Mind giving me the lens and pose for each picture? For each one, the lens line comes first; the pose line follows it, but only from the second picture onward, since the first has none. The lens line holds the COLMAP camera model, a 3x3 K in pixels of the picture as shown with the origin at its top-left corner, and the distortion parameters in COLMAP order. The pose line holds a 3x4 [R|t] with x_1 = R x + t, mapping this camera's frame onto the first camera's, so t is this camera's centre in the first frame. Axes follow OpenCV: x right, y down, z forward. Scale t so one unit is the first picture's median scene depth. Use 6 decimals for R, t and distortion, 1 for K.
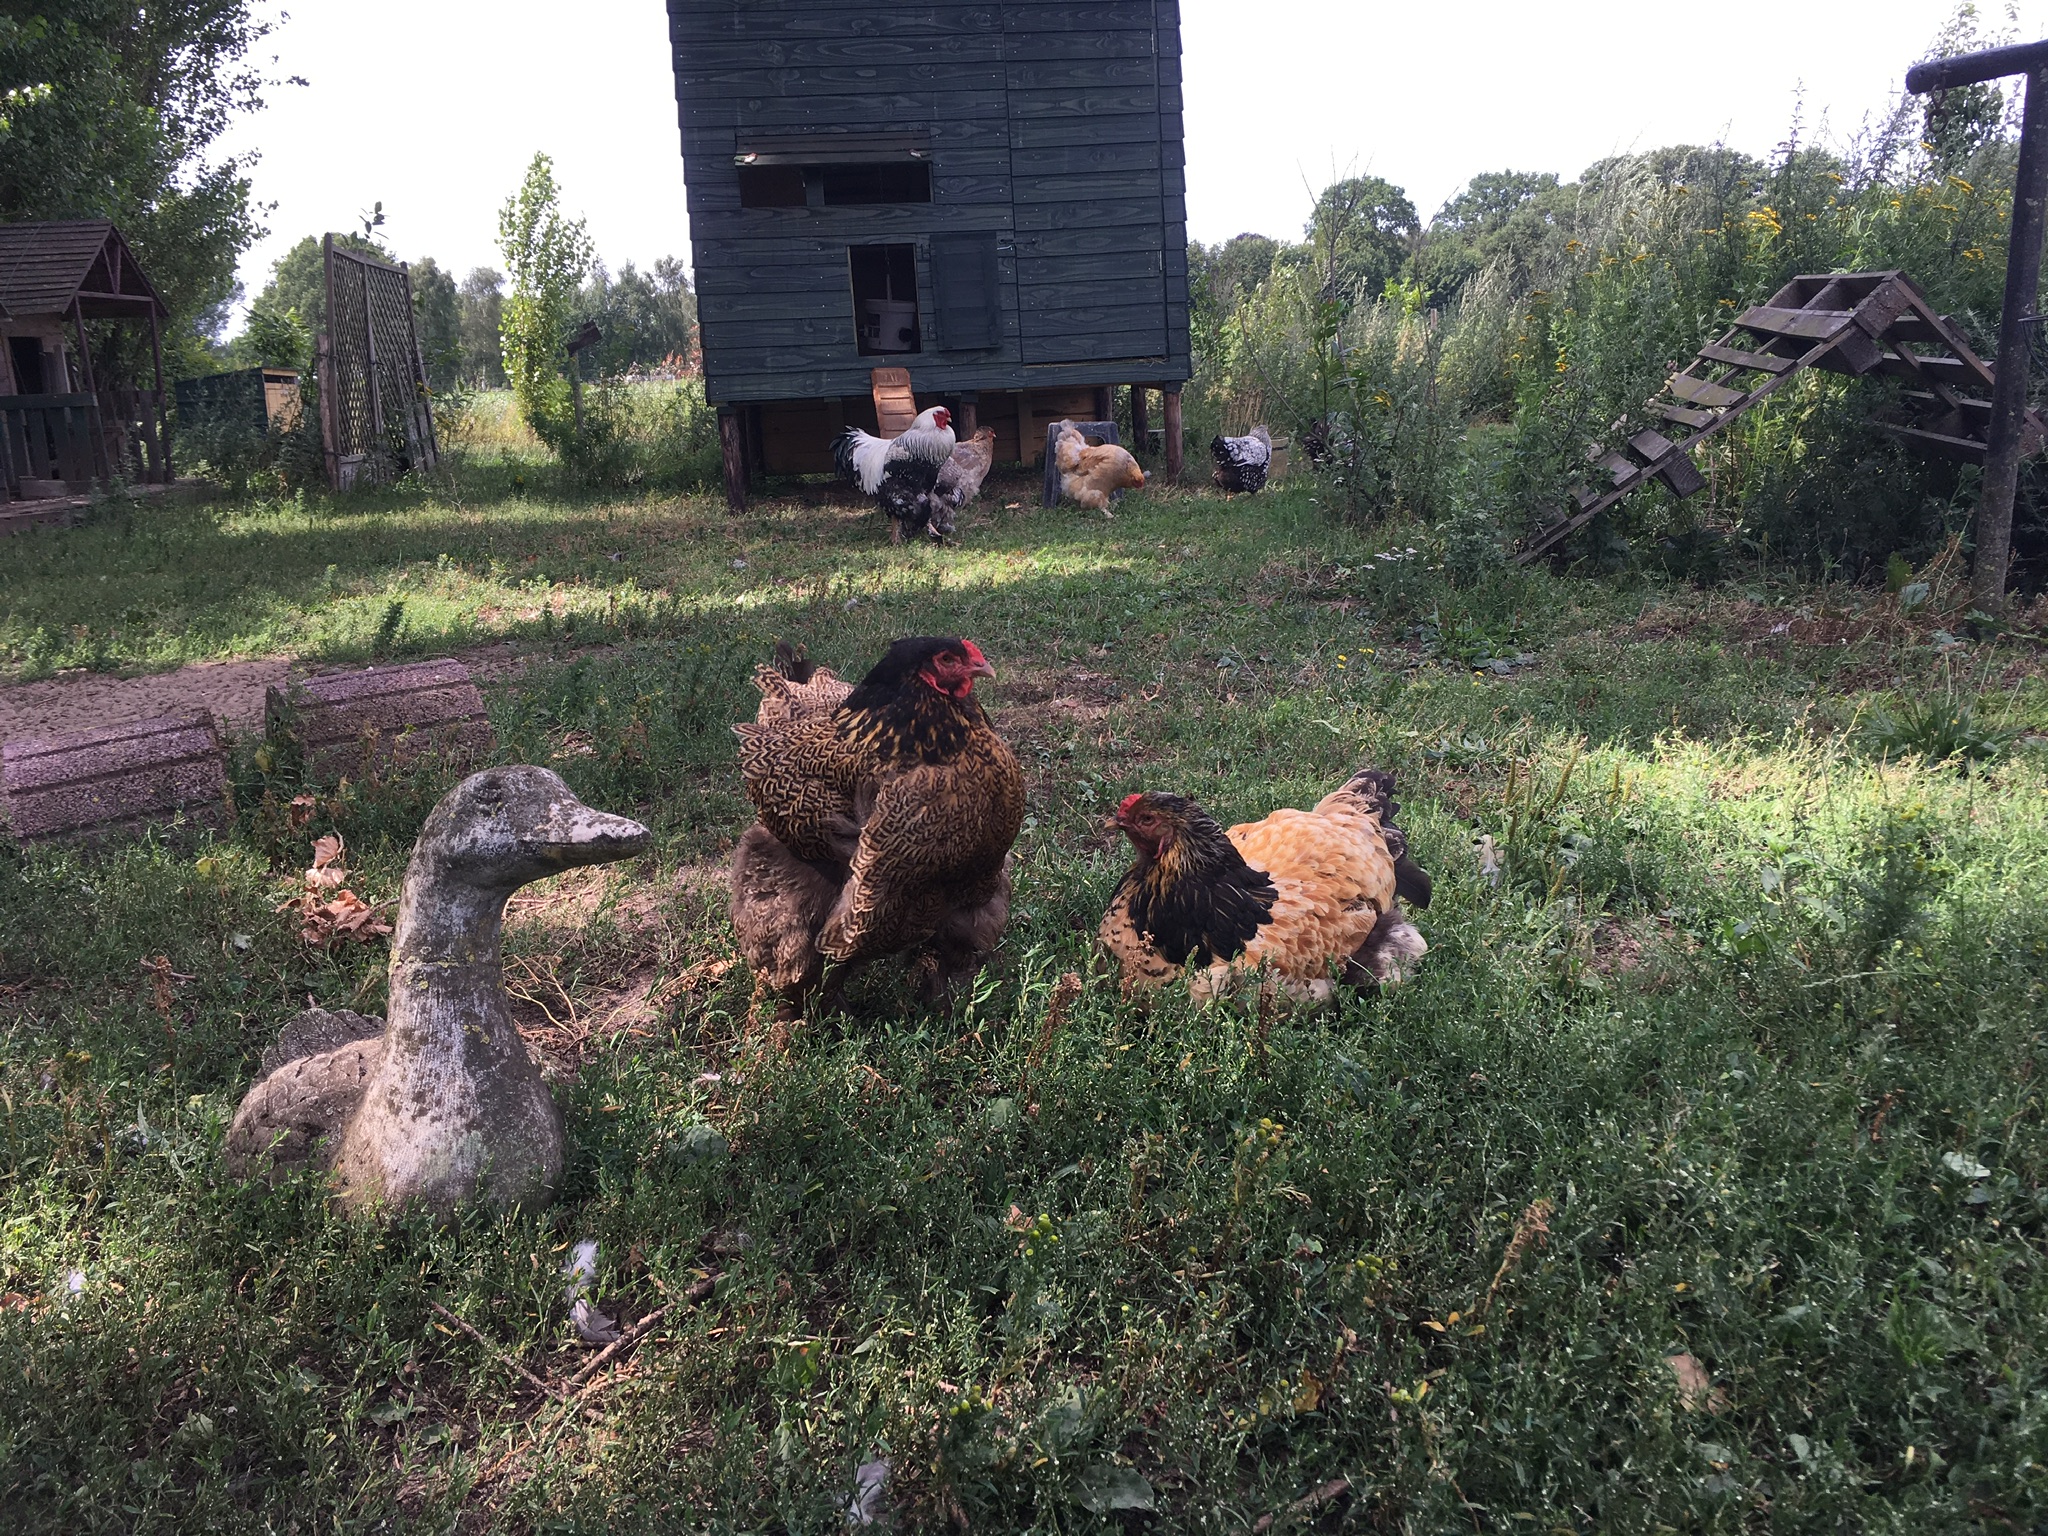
lens RADIAL K [[1751.7, 0, 1024.0], [0, 1751.7, 768.0], [0, 0, 1]] dist [0.094248, -0.137114]
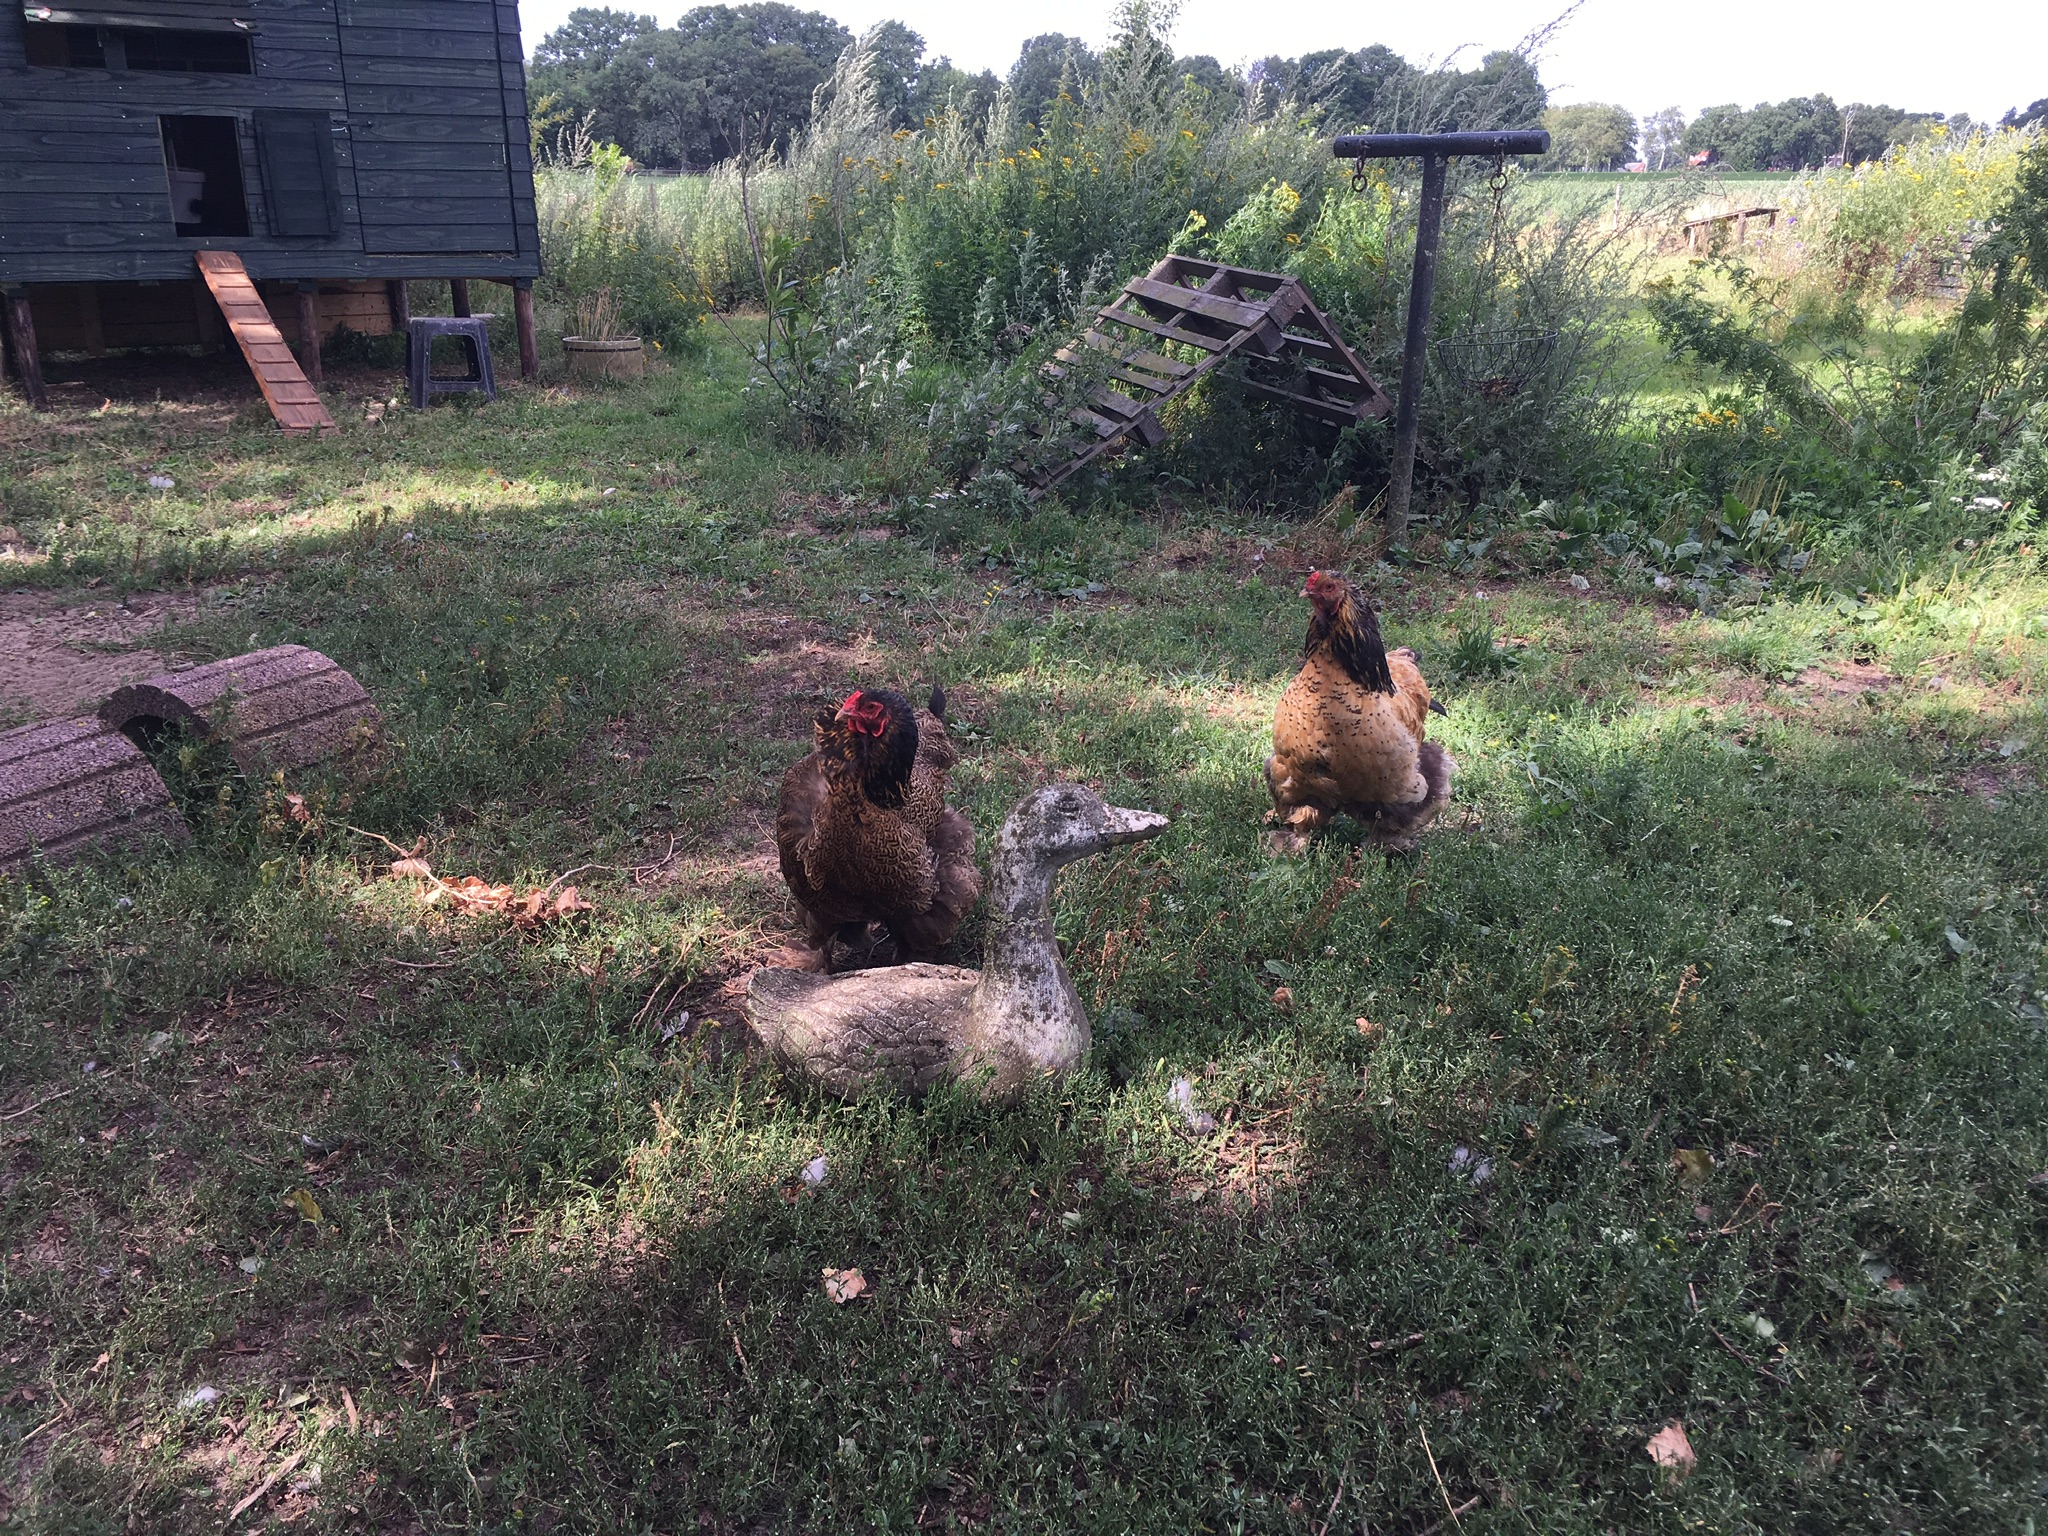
lens RADIAL K [[1751.7, 0, 1024.0], [0, 1751.7, 768.0], [0, 0, 1]] dist [0.094248, -0.137114]
pose [[0.886185, -0.089205, 0.454663, -0.154814], [0.050990, 0.994107, 0.095659, -0.024735], [-0.460517, -0.061588, 0.885512, -0.047254]]
